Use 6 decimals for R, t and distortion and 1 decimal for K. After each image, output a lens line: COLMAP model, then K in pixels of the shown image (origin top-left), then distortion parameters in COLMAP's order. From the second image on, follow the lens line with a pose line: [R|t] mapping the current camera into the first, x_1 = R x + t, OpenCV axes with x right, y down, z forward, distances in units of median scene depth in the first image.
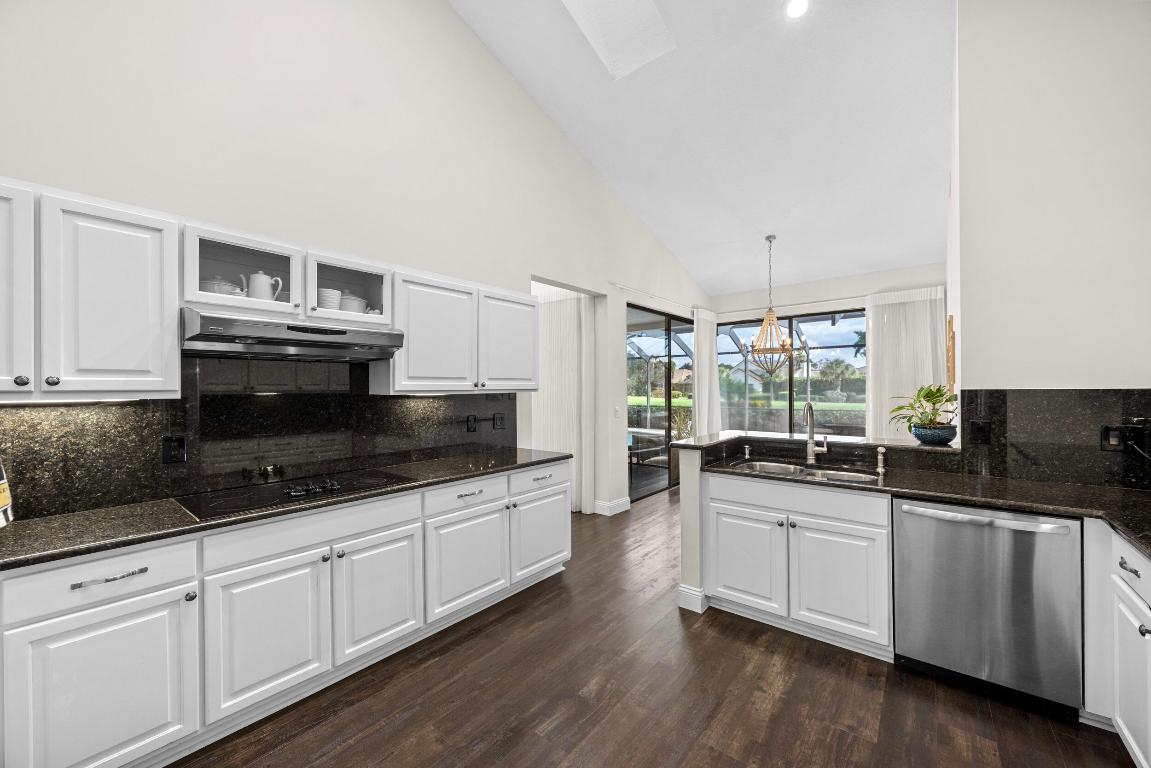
lens RADIAL K [[437.0, 0, 577.2], [0, 437.0, 386.6], [0, 0, 1]] dist [-0.001052, 0.000135]
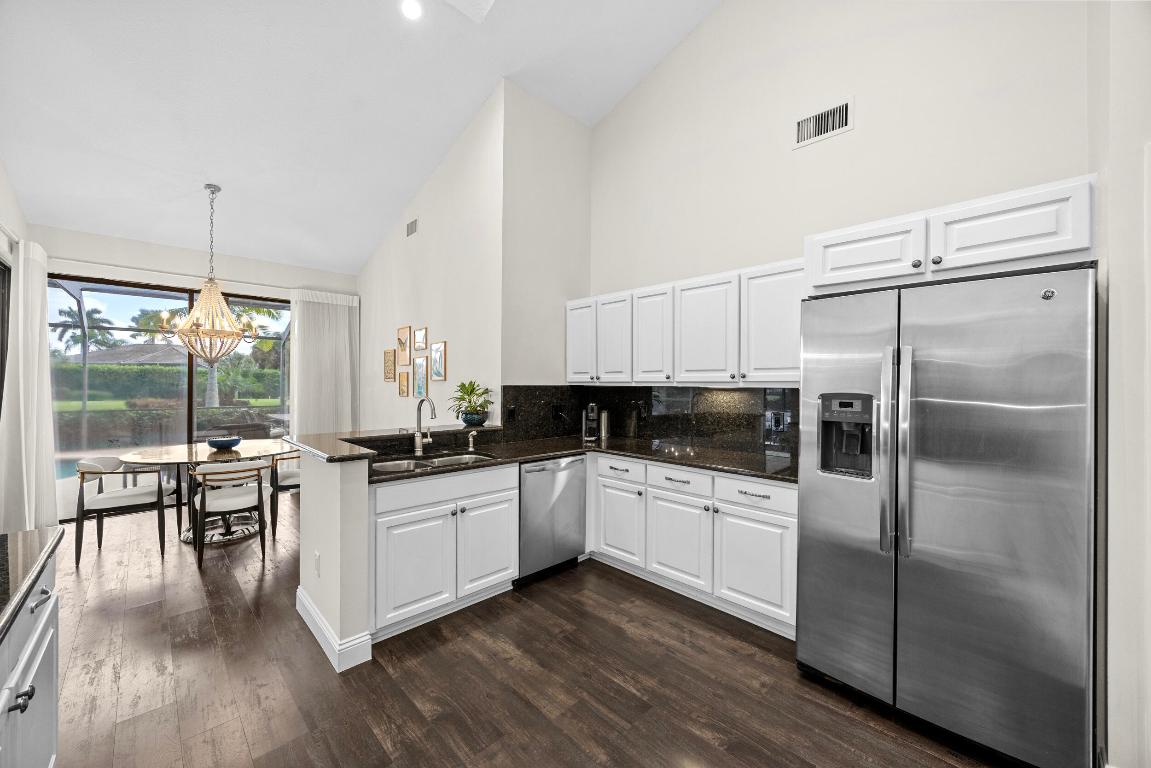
lens RADIAL K [[437.0, 0, 573.2], [0, 437.0, 379.4], [0, 0, 1]] dist [-0.001052, 0.000135]
pose [[0.115494, 0.016125, 0.993177, -0.468714], [-0.013503, 0.999801, -0.014662, 0.004380], [-0.993216, -0.011718, 0.115689, 0.511746]]
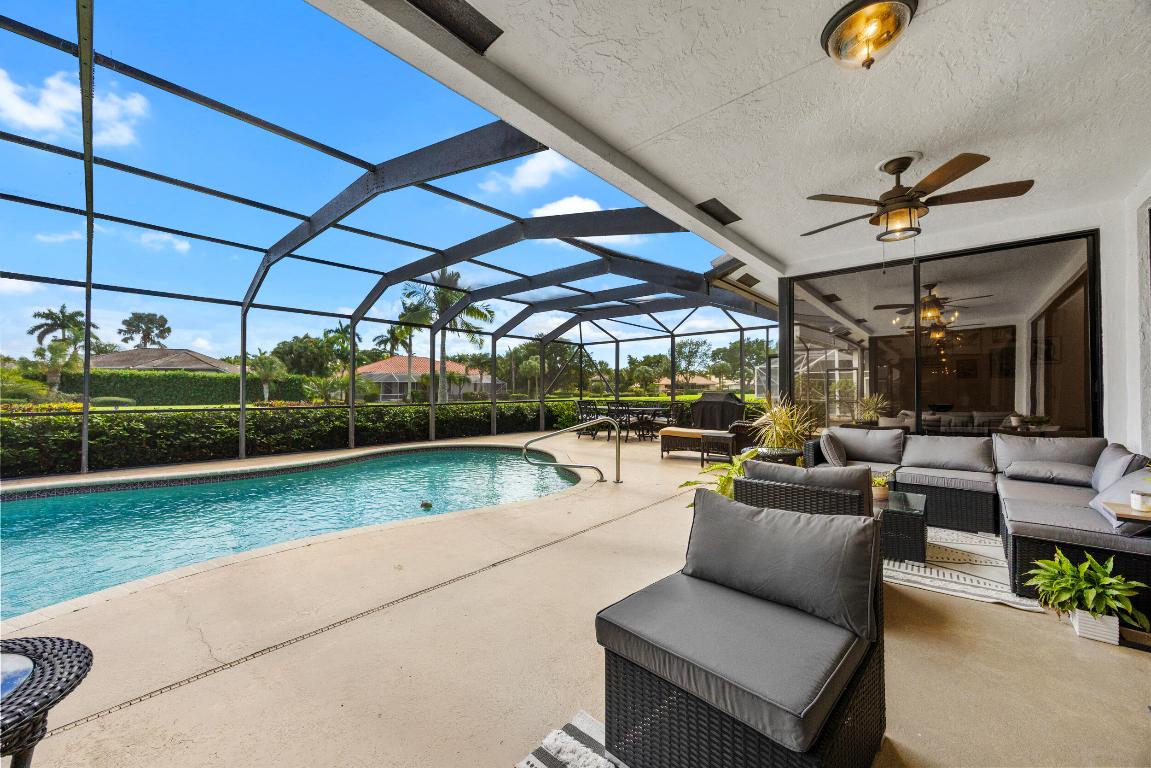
lens RADIAL K [[437.0, 0, 566.3], [0, 437.0, 386.1], [0, 0, 1]] dist [-0.001052, 0.000135]
pose [[0.040050, 0.013638, 0.999105, -1.229912], [-0.006816, 0.999887, -0.013375, 0.141709], [-0.999174, -0.006275, 0.040138, 3.461193]]
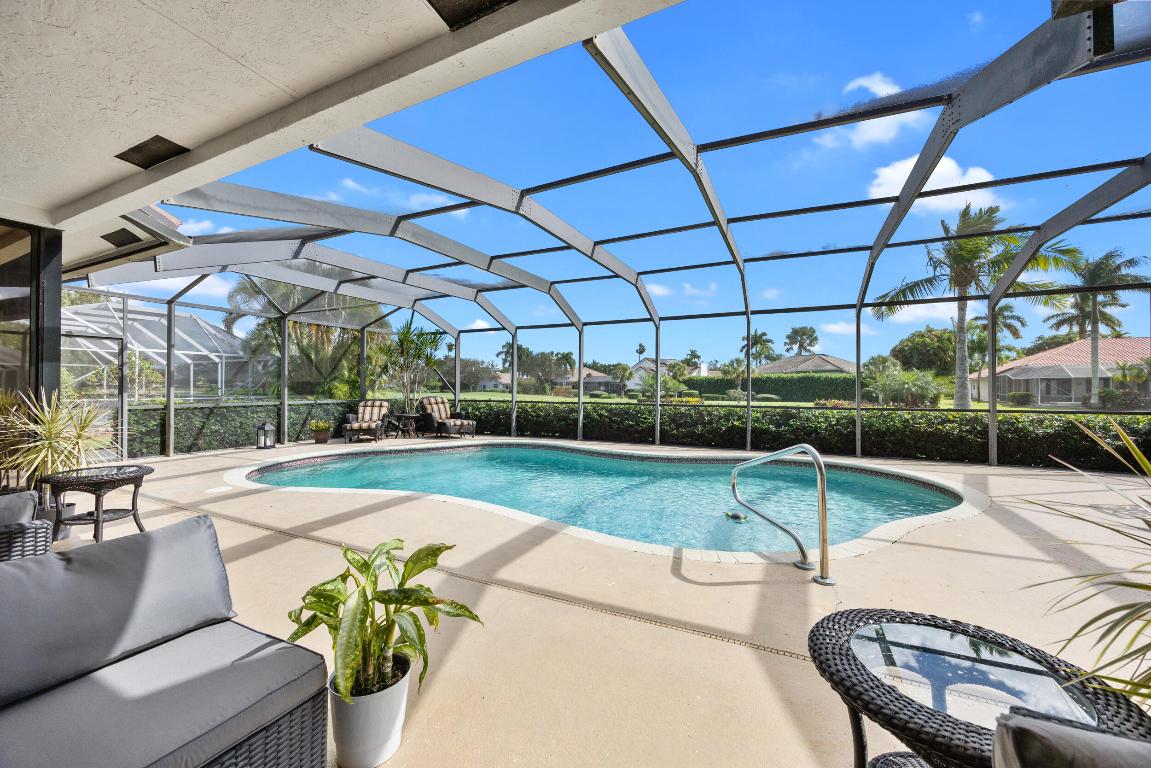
lens RADIAL K [[437.0, 0, 580.9], [0, 437.0, 390.7], [0, 0, 1]] dist [-0.001052, 0.000135]
pose [[0.969384, 0.004904, 0.245499, 0.056862], [-0.007354, 0.999932, 0.009067, 0.128404], [-0.245438, -0.010595, 0.969354, 2.441370]]
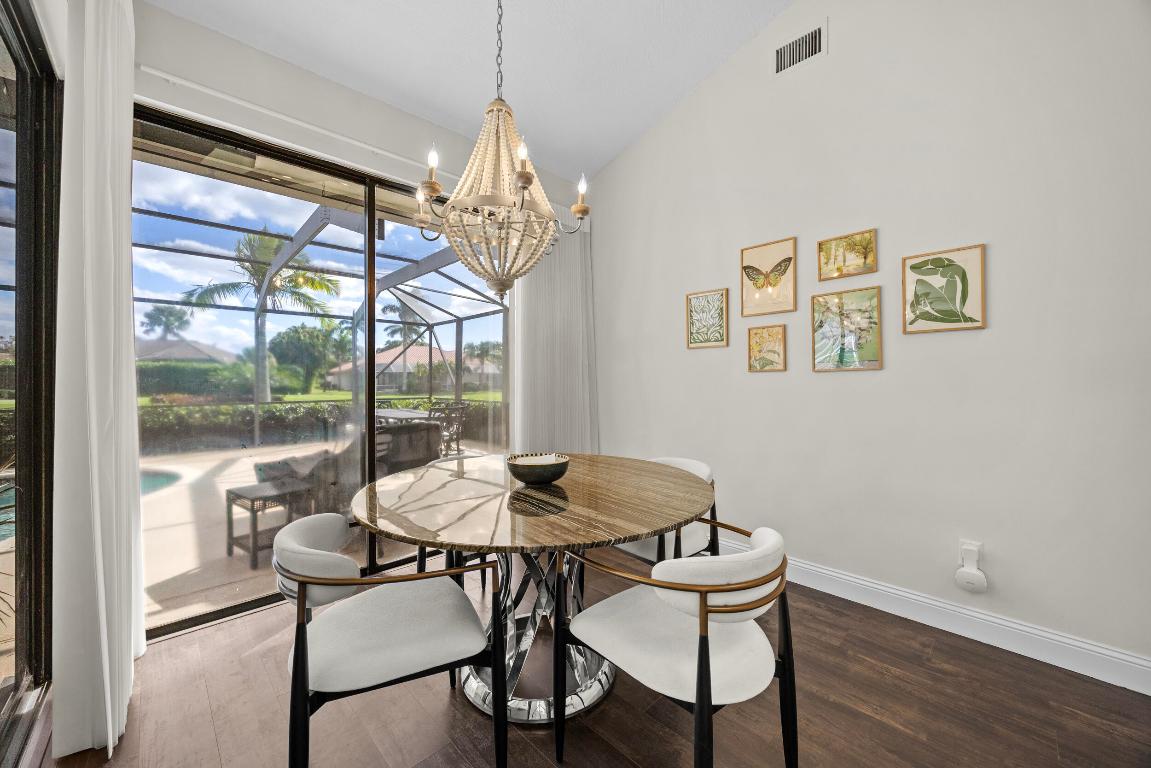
lens RADIAL K [[437.0, 0, 573.6], [0, 437.0, 363.6], [0, 0, 1]] dist [-0.001052, 0.000135]
pose [[0.122551, 0.039585, 0.991672, 0.193863], [-0.005050, 0.999216, -0.039262, 0.080870], [-0.992449, -0.000196, 0.122655, 1.687408]]
